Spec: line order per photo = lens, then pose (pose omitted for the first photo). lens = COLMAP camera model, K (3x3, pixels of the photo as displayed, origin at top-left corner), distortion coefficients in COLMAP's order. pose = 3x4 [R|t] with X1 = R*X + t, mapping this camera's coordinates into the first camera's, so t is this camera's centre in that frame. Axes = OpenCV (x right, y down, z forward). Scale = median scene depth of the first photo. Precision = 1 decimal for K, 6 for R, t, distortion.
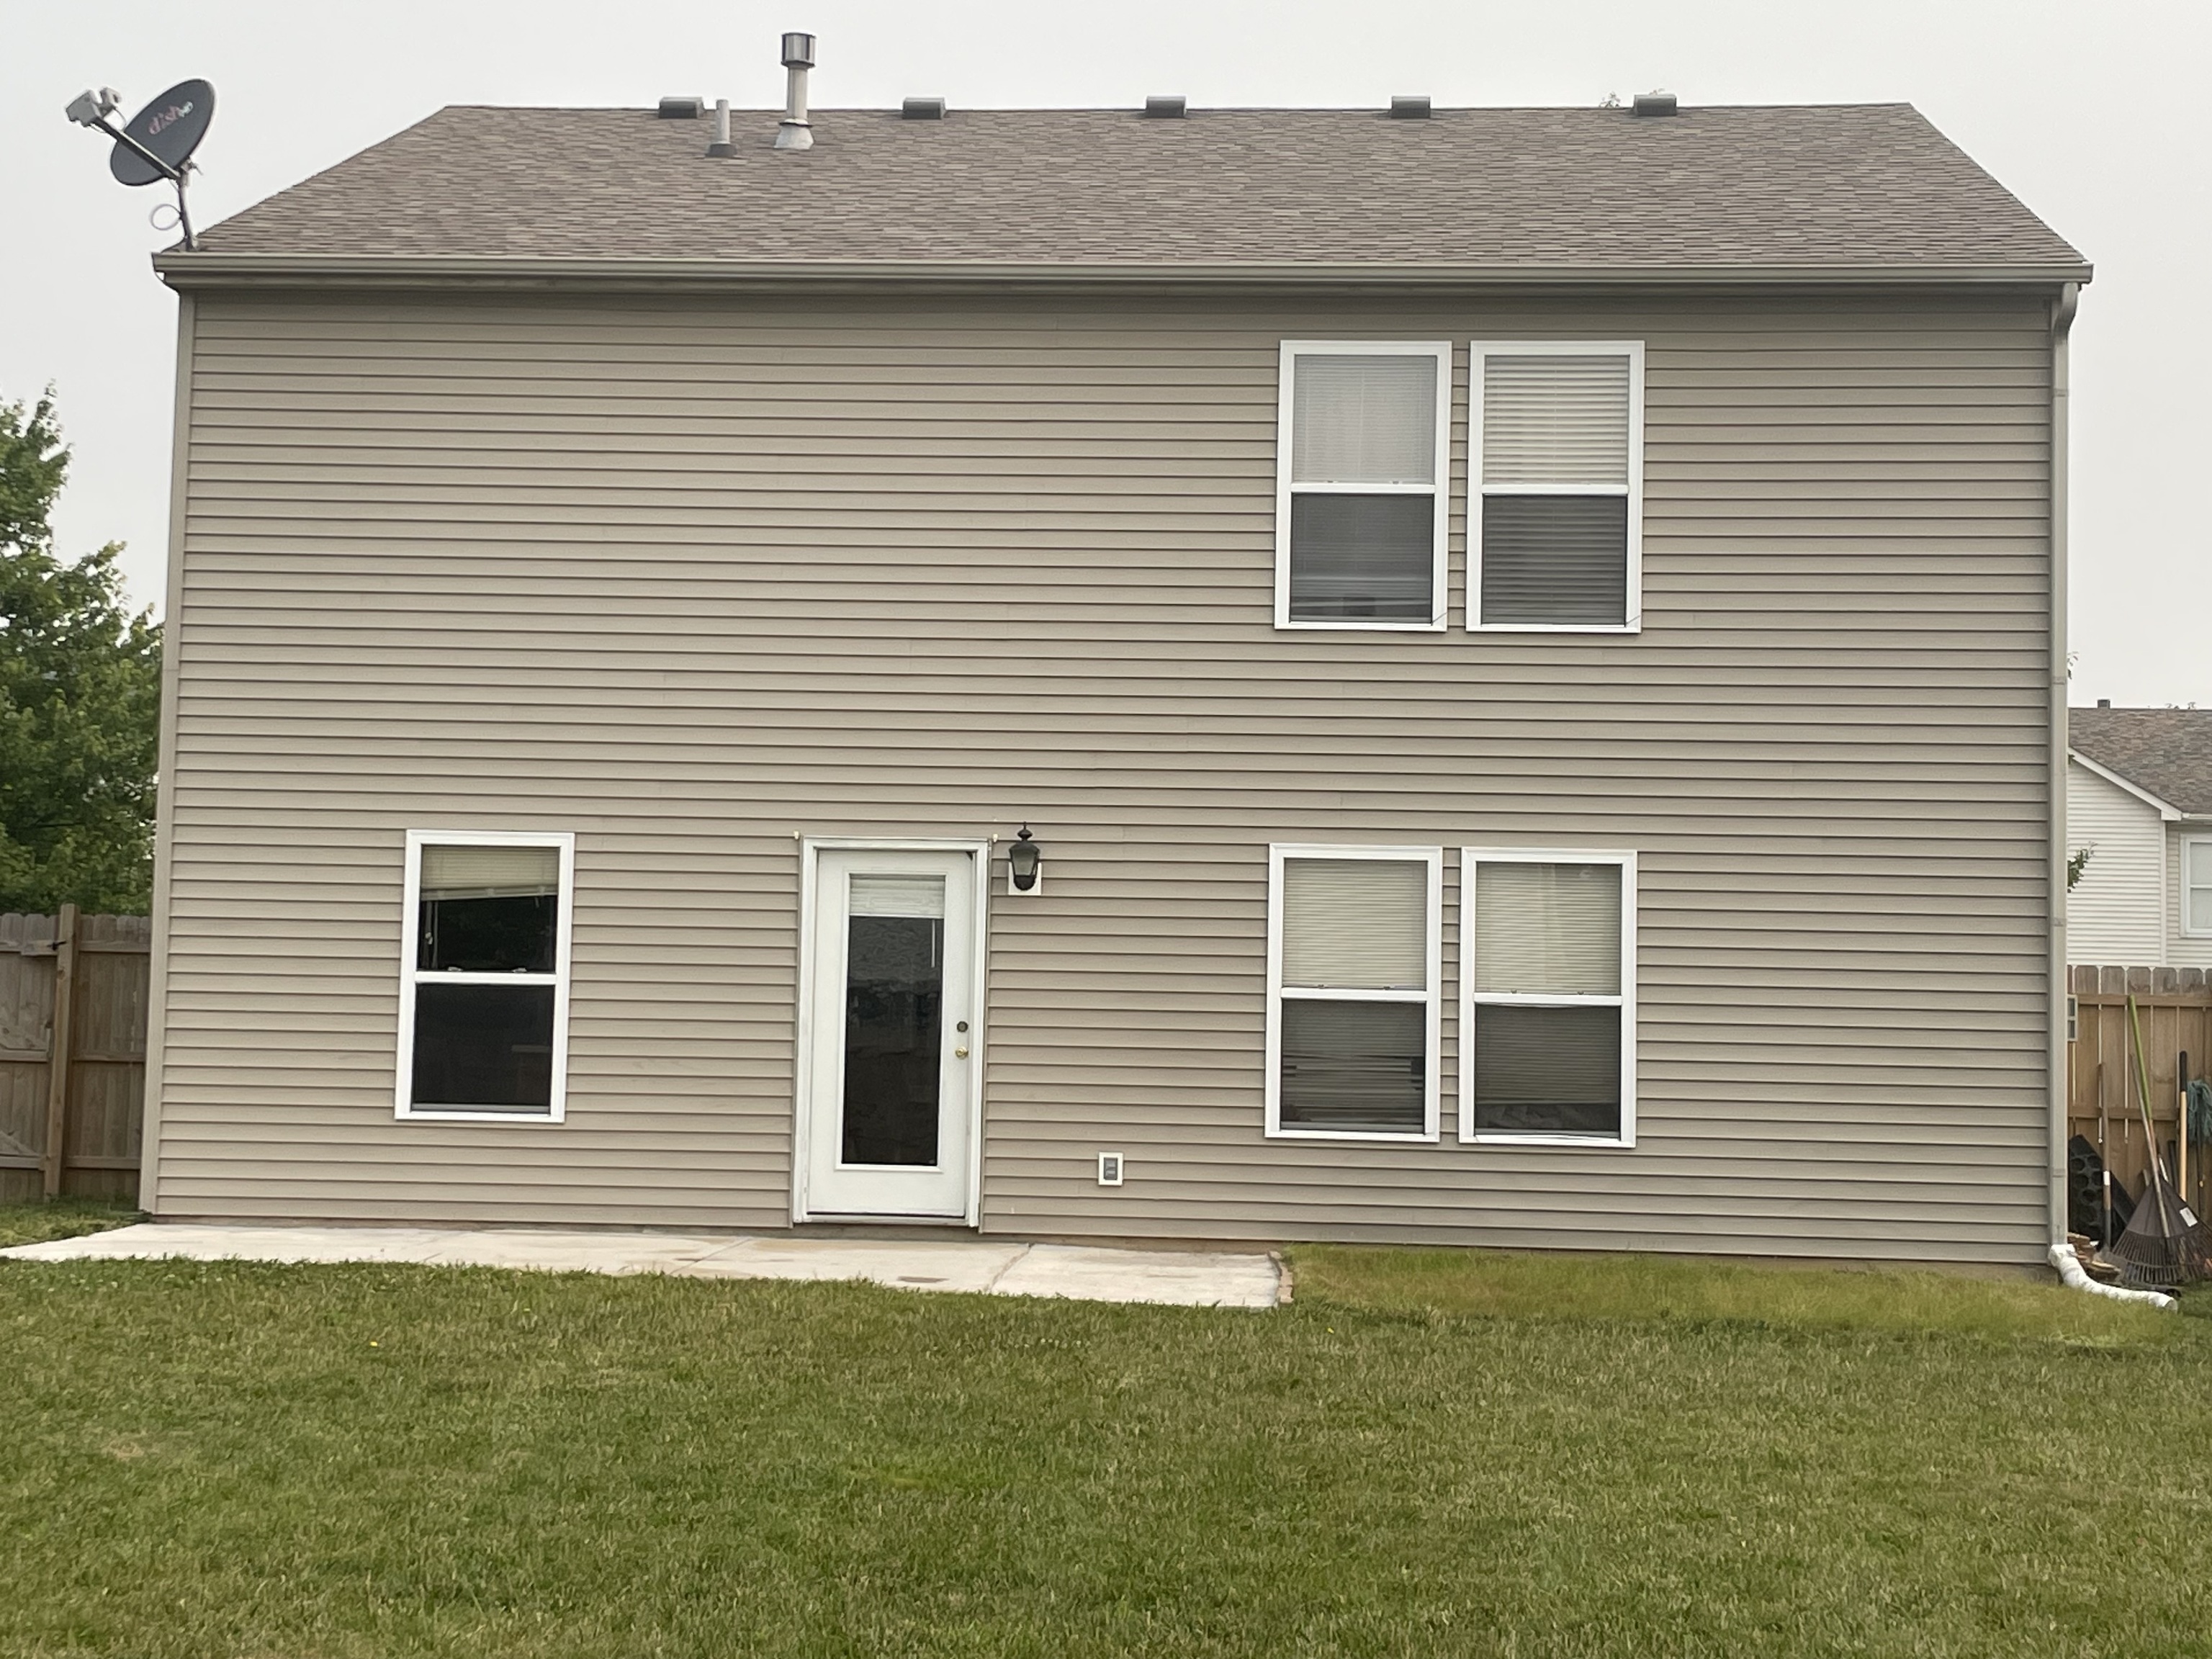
lens RADIAL K [[3614.0, 0, 1105.1], [0, 3614.0, 820.5], [0, 0, 1]] dist [0.110686, 0.000000]
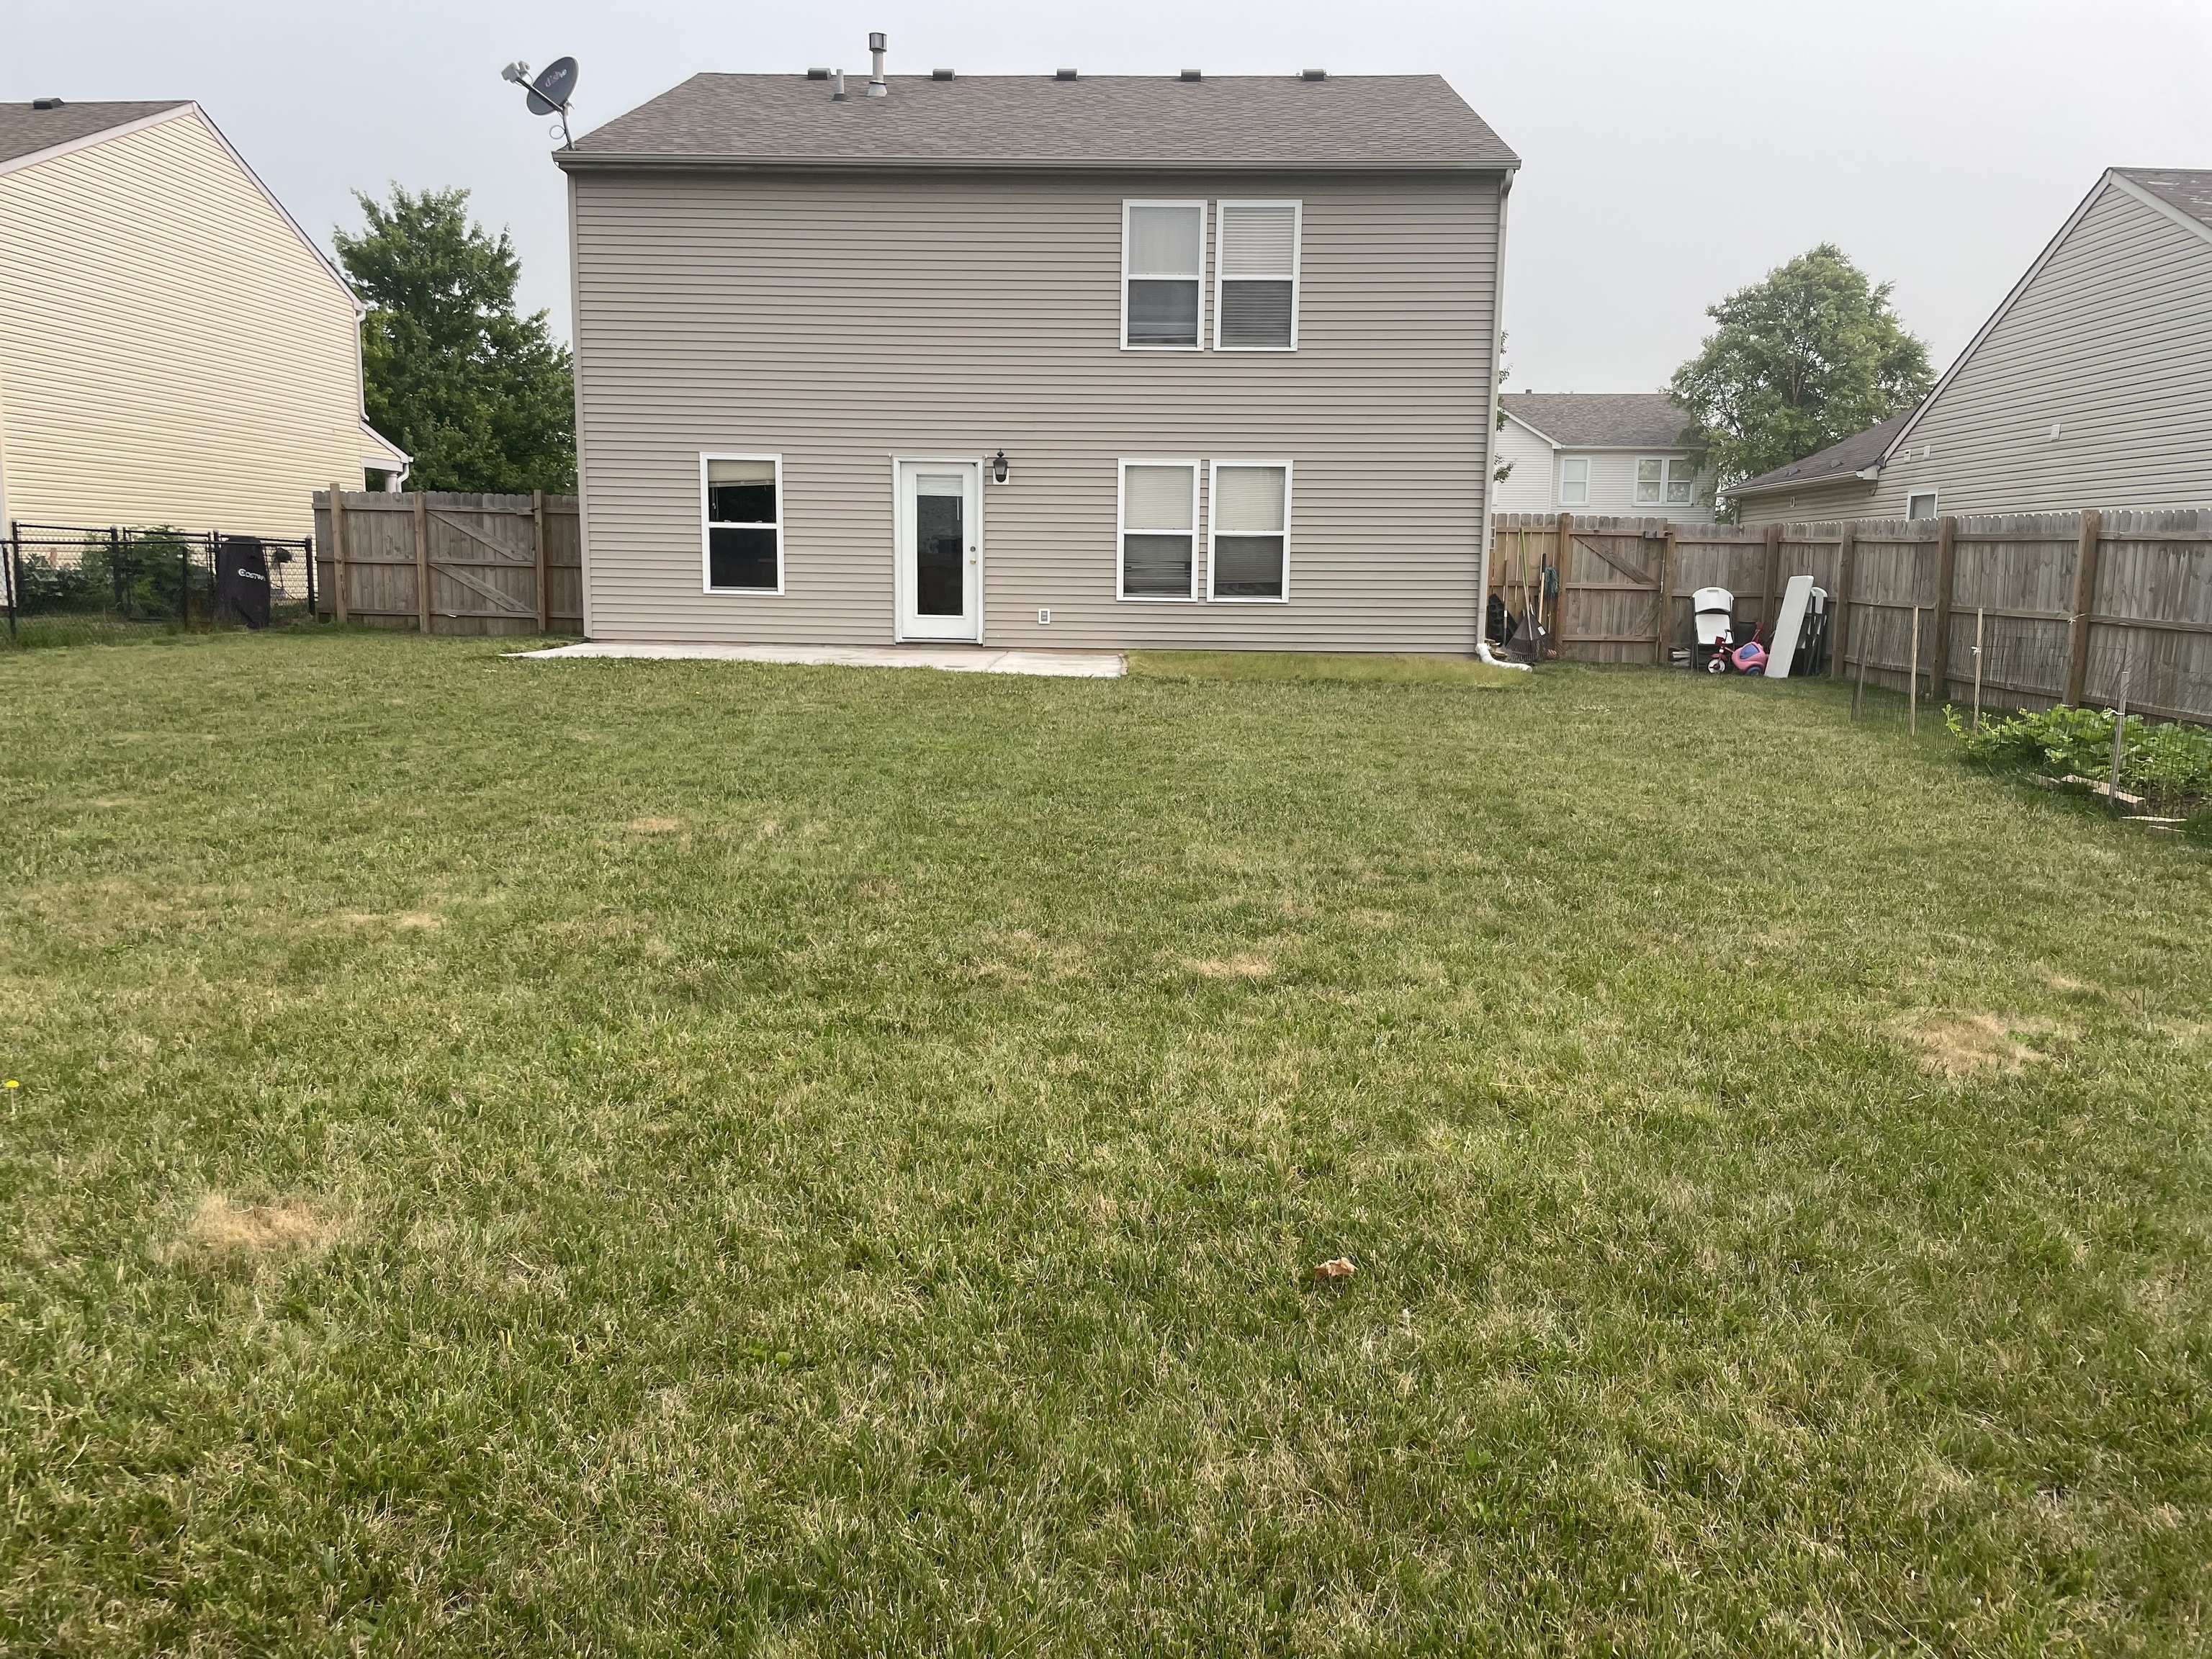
lens RADIAL K [[1670.5, 0, 1105.0], [0, 1670.5, 821.0], [0, 0, 1]] dist [0.096995, -0.123877]
pose [[0.999071, -0.015027, 0.040378, -0.004308], [0.005718, 0.975156, 0.221445, -0.003840], [-0.042702, -0.221009, 0.974337, 0.011219]]
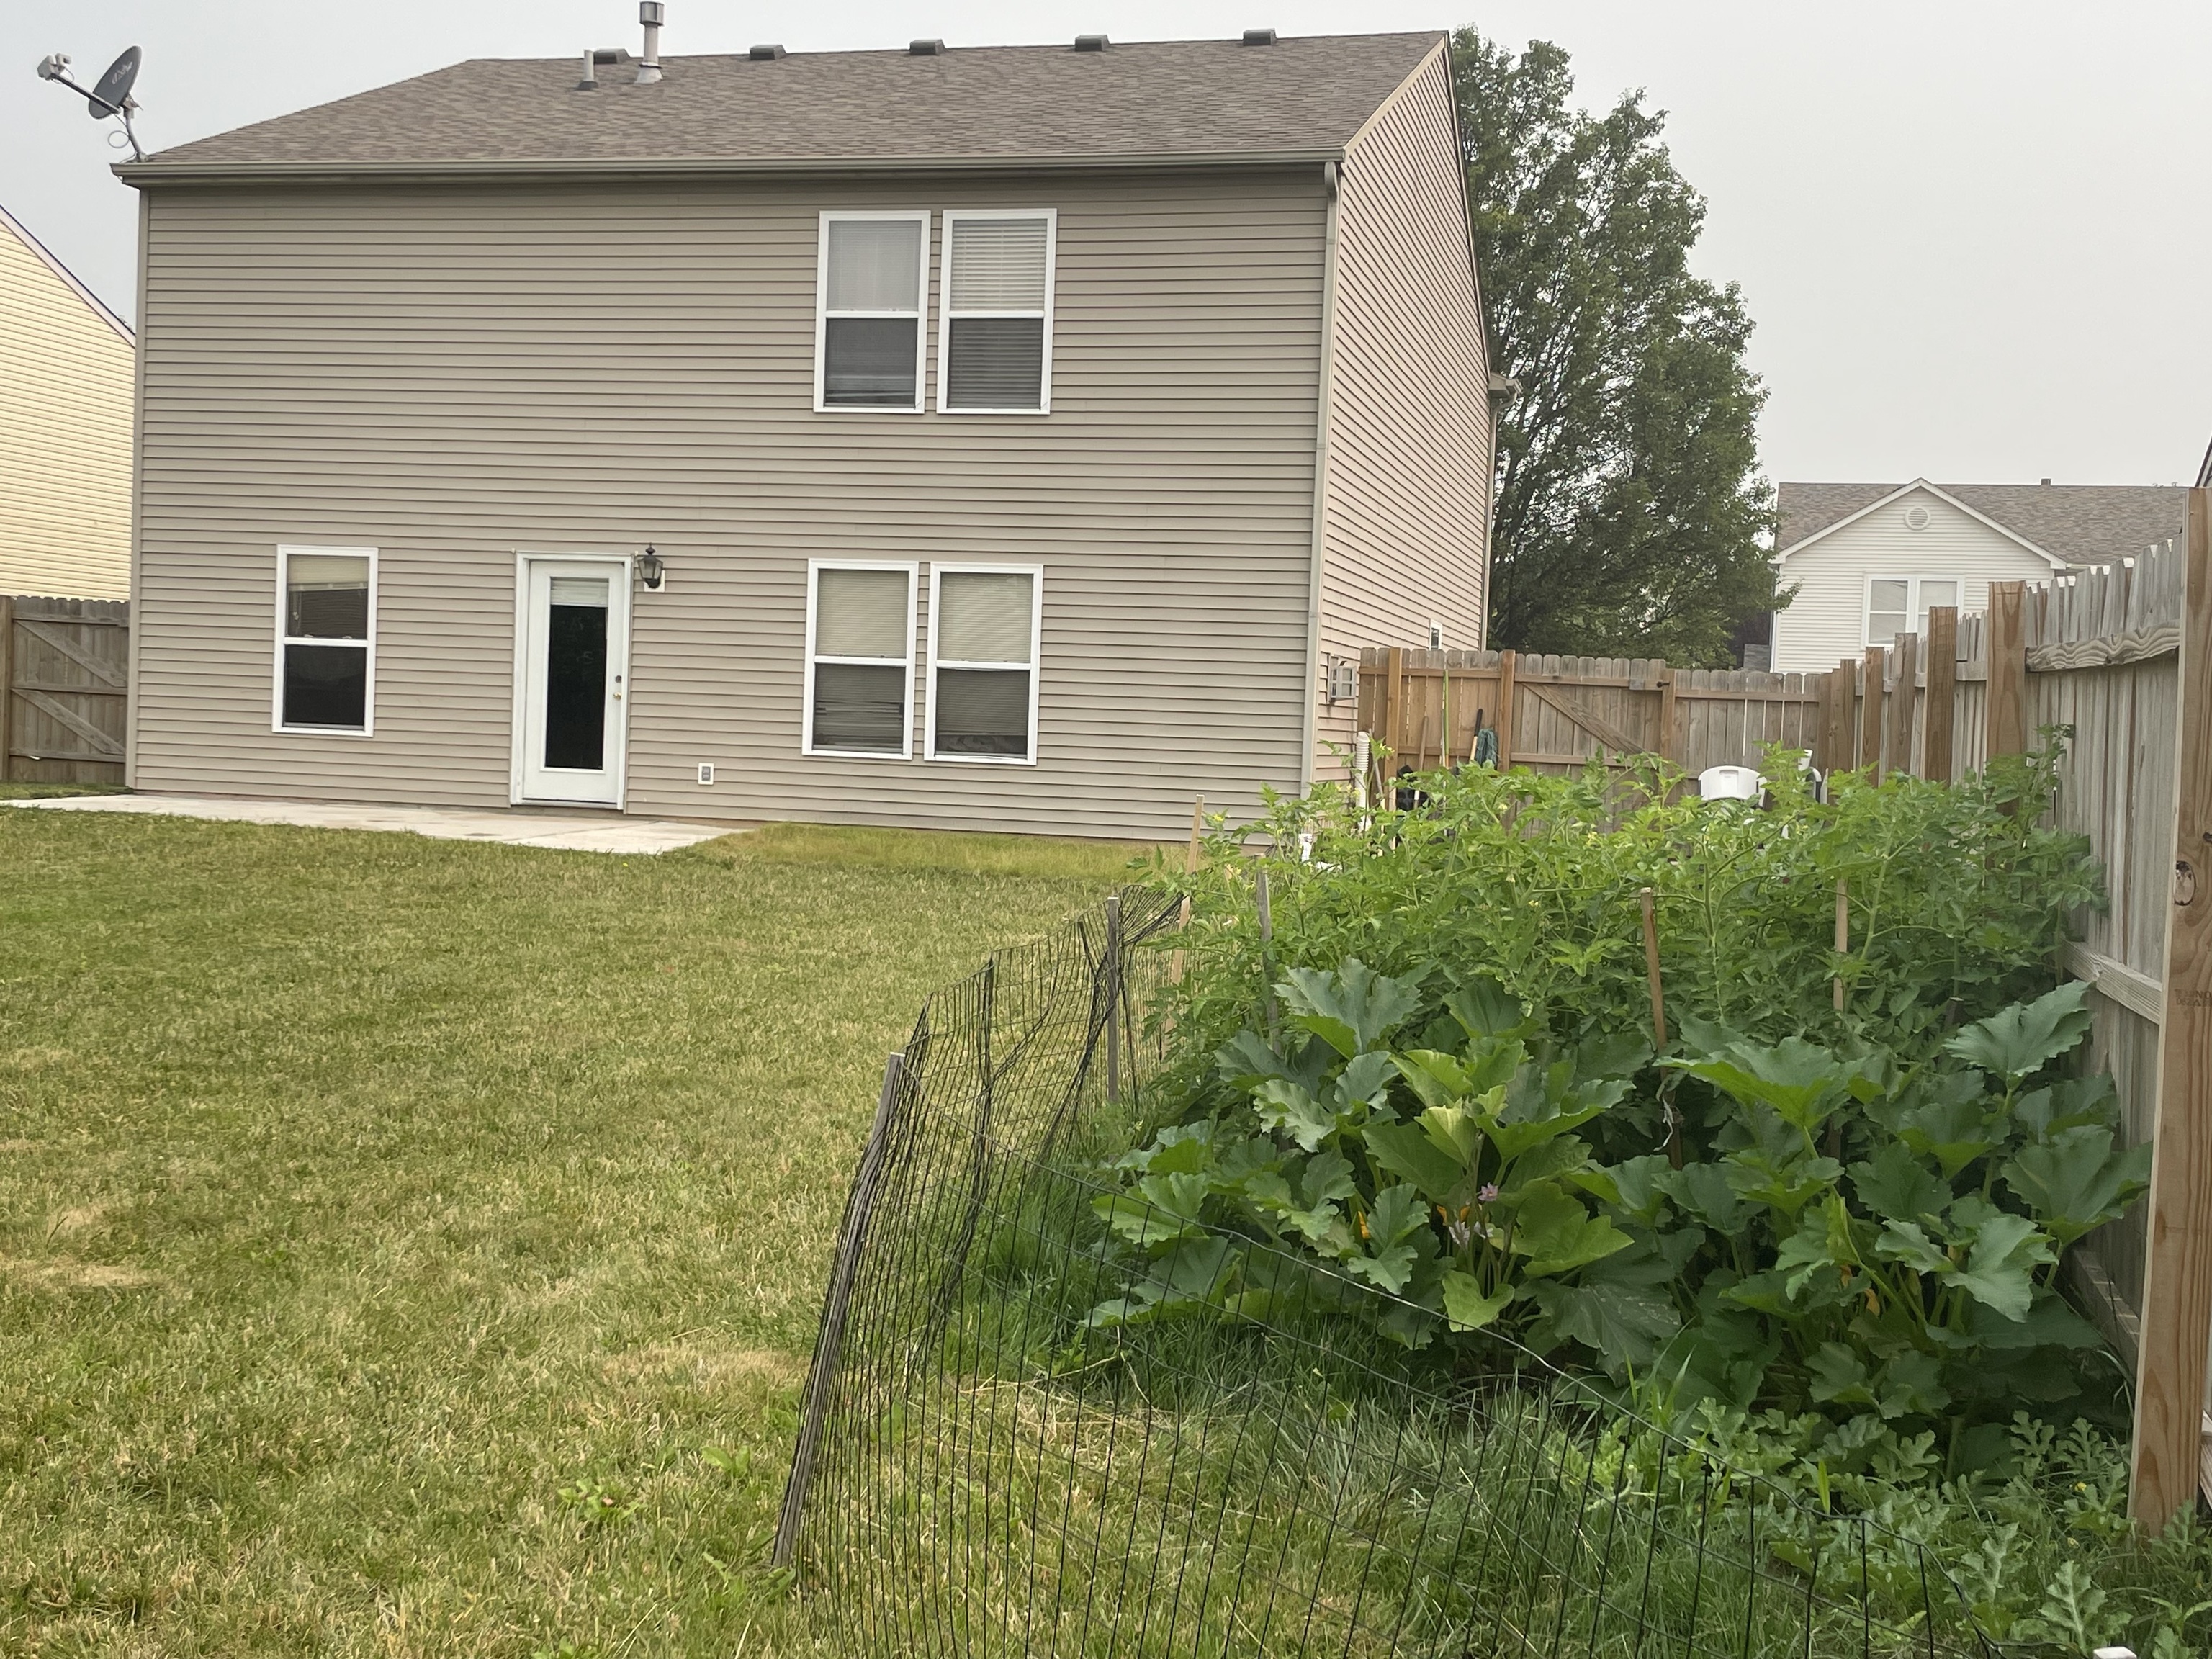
lens RADIAL K [[2544.8, 0, 1108.6], [0, 2544.8, 823.9], [0, 0, 1]] dist [0.065521, 0.000000]
pose [[0.985178, 0.022703, -0.170026, 0.346592], [-0.004661, 0.994380, 0.105765, 0.003600], [0.171472, -0.103405, 0.979747, -0.017664]]
